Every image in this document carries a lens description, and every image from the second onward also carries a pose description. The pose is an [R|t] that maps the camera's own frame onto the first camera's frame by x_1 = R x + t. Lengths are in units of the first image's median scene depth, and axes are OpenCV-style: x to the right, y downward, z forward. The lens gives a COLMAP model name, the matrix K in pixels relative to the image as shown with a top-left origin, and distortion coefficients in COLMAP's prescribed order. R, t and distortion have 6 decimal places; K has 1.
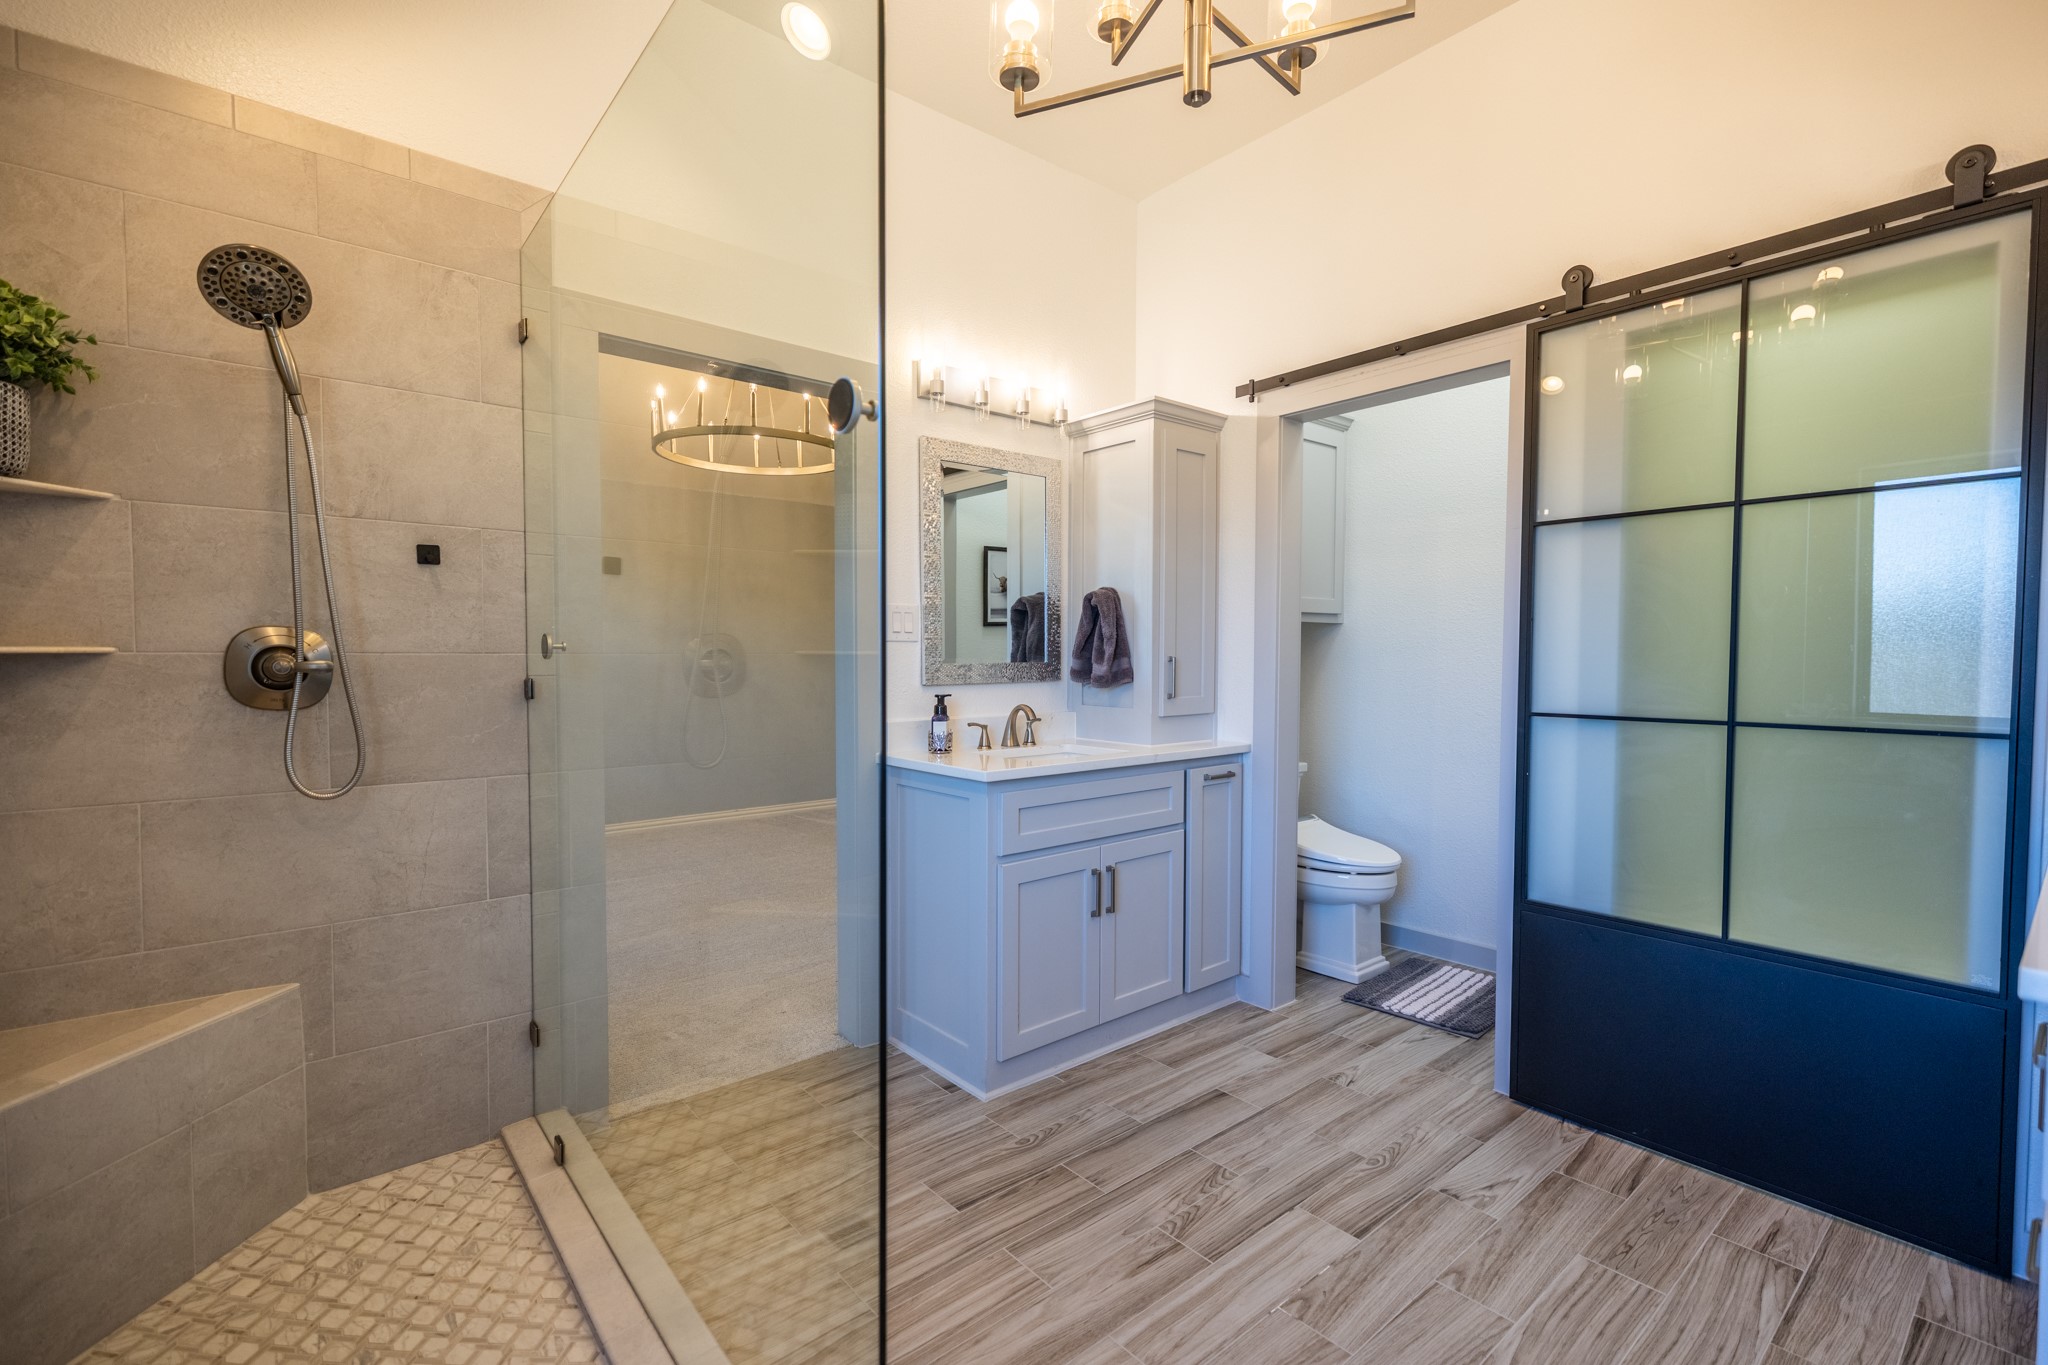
lens RADIAL K [[896.0, 0, 1026.0], [0, 896.0, 691.0], [0, 0, 1]] dist [-0.000754, -0.000273]
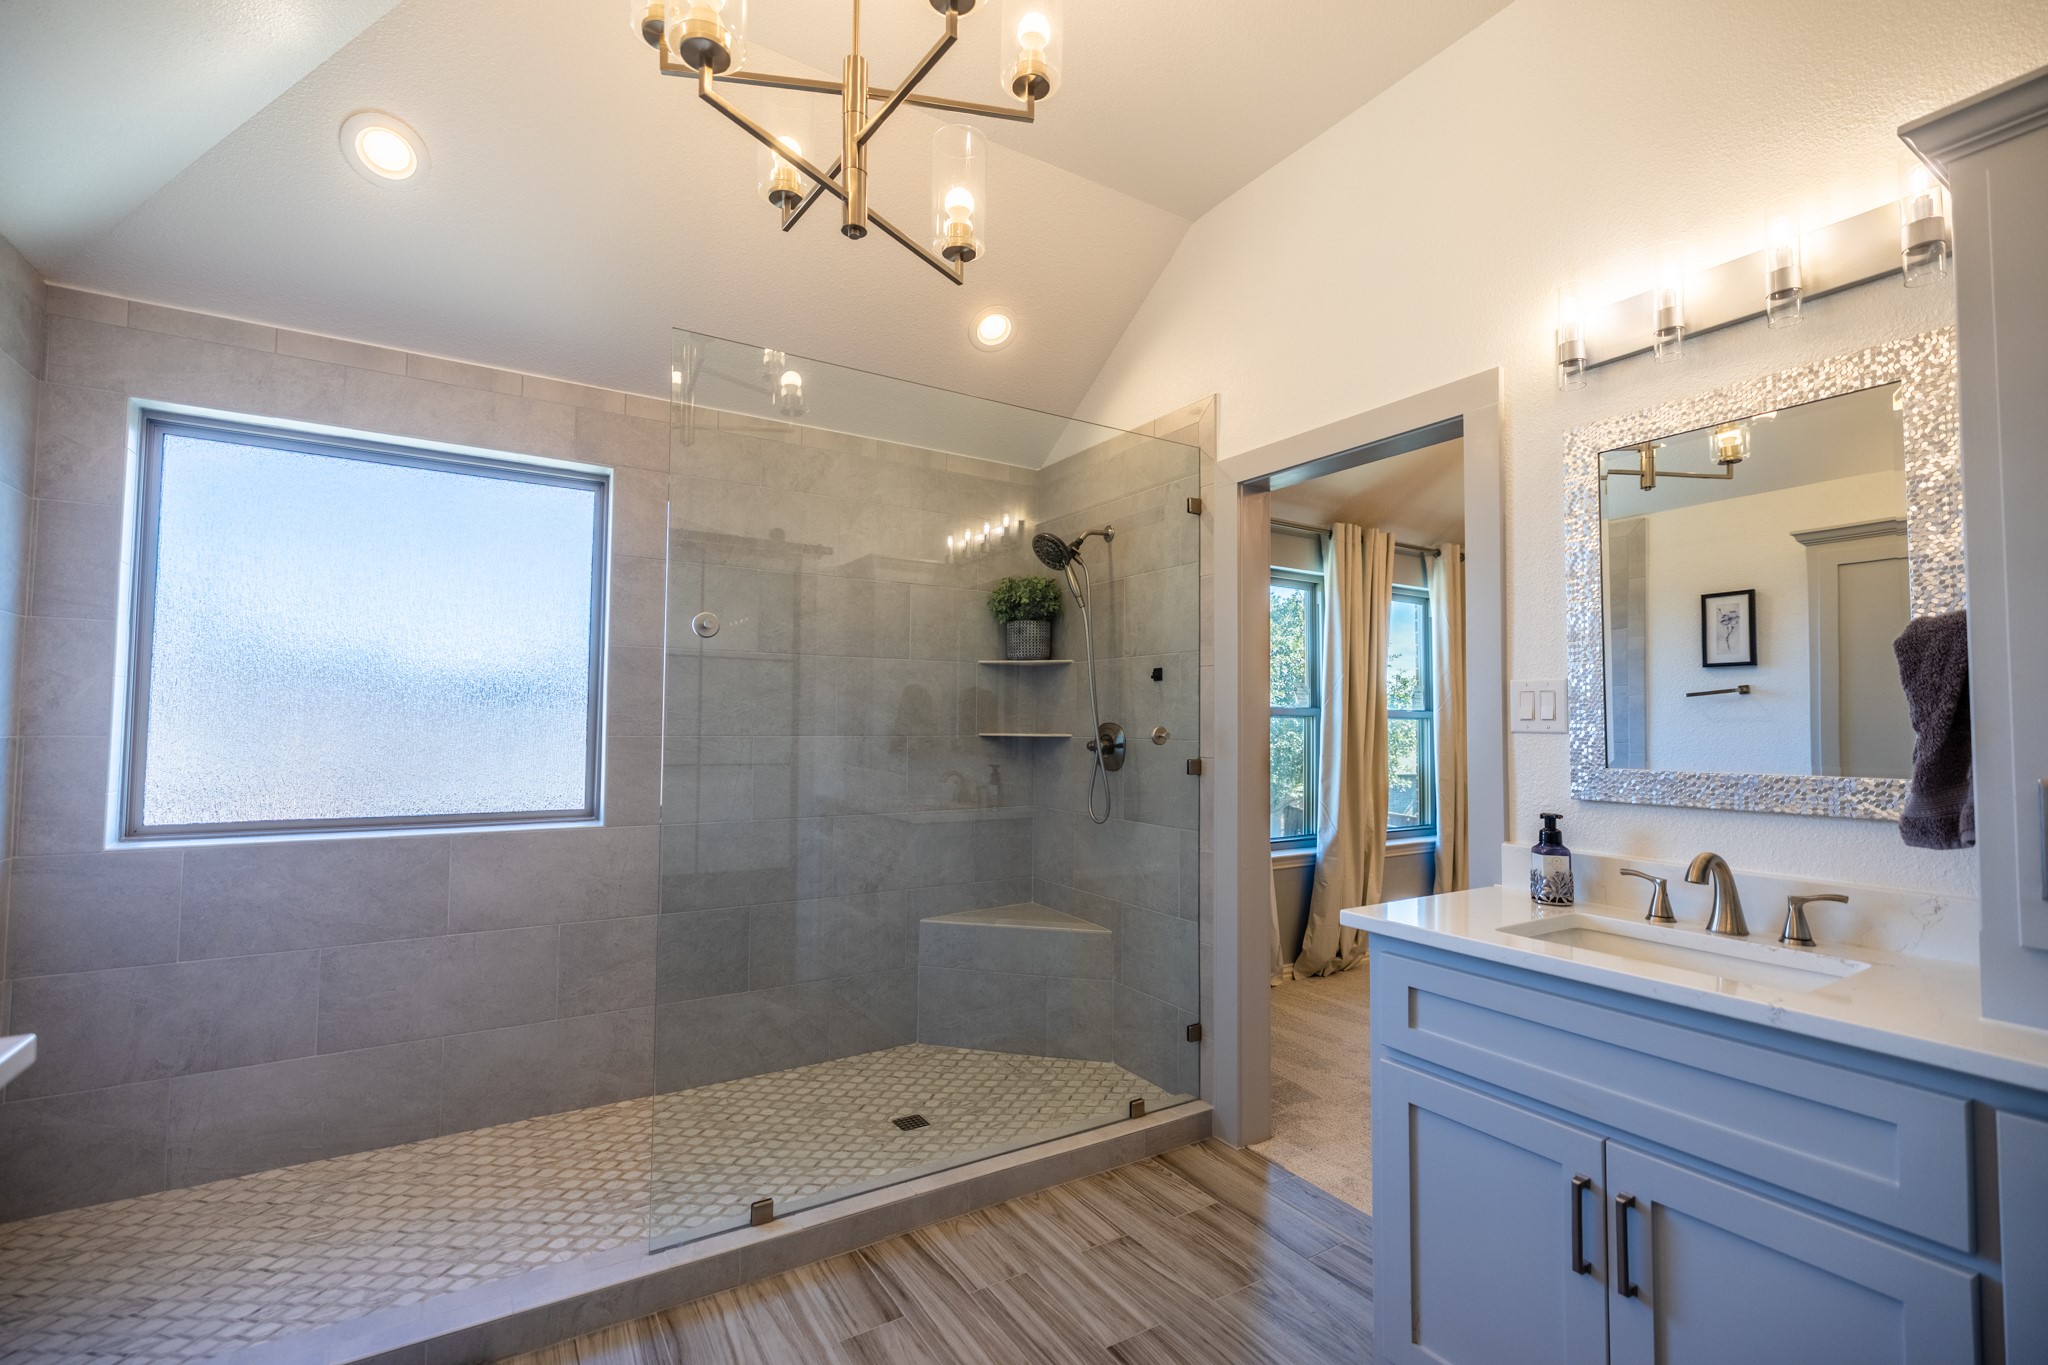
lens RADIAL K [[896.0, 0, 1031.6], [0, 896.0, 679.7], [0, 0, 1]] dist [-0.000754, -0.000273]
pose [[-0.133390, -0.052621, -0.989666, 0.913803], [-0.053954, 0.997494, -0.045765, -0.065069], [0.989594, 0.047291, -0.135894, 1.040988]]
